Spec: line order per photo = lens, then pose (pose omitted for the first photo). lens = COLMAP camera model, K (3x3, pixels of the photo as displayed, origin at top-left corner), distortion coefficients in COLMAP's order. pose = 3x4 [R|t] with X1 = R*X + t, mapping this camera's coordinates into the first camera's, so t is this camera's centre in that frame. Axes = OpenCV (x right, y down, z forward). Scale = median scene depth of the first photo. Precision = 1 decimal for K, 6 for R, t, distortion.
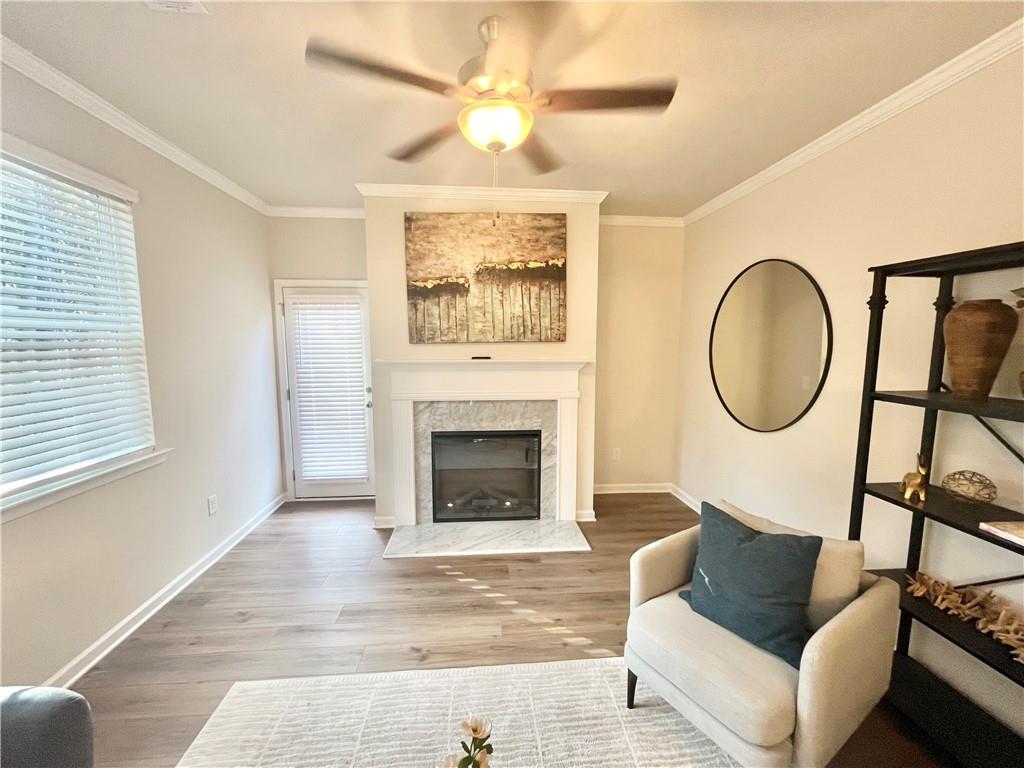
lens RADIAL K [[417.0, 0, 510.4], [0, 417.0, 382.9], [0, 0, 1]] dist [-0.002927, -0.000321]
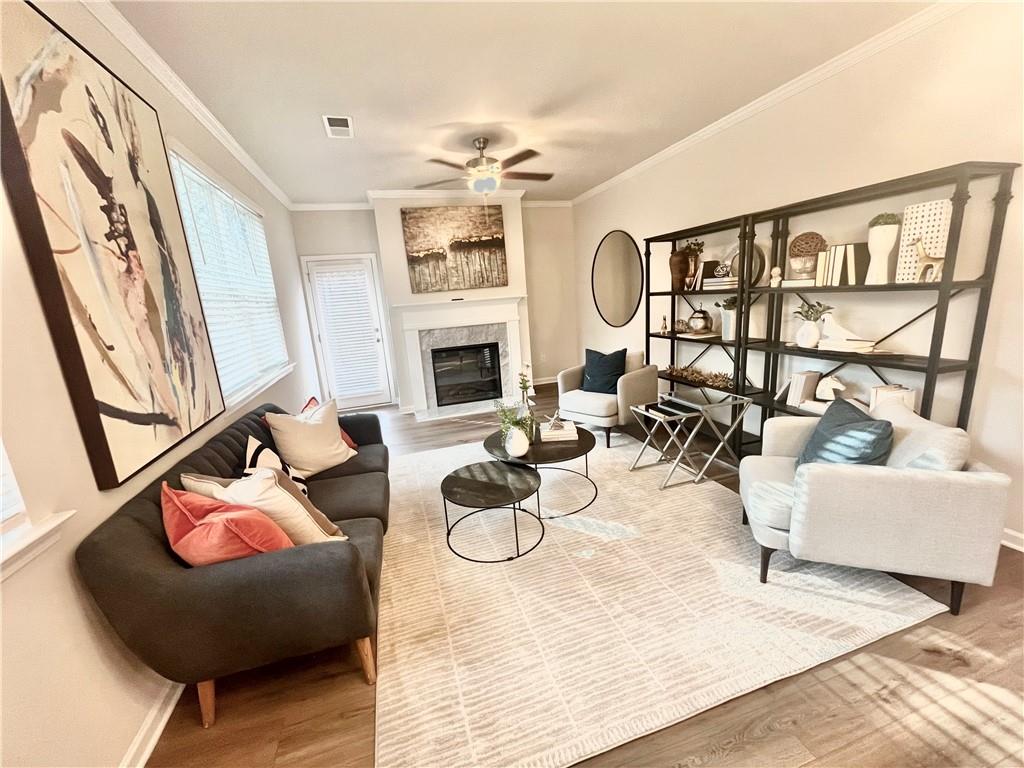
lens RADIAL K [[417.0, 0, 512.6], [0, 417.0, 387.4], [0, 0, 1]] dist [-0.002927, -0.000321]
pose [[0.973993, -0.117823, 0.193535, -0.219294], [0.096495, 0.988529, 0.116189, 0.110184], [-0.205005, -0.094492, 0.974189, -0.649933]]
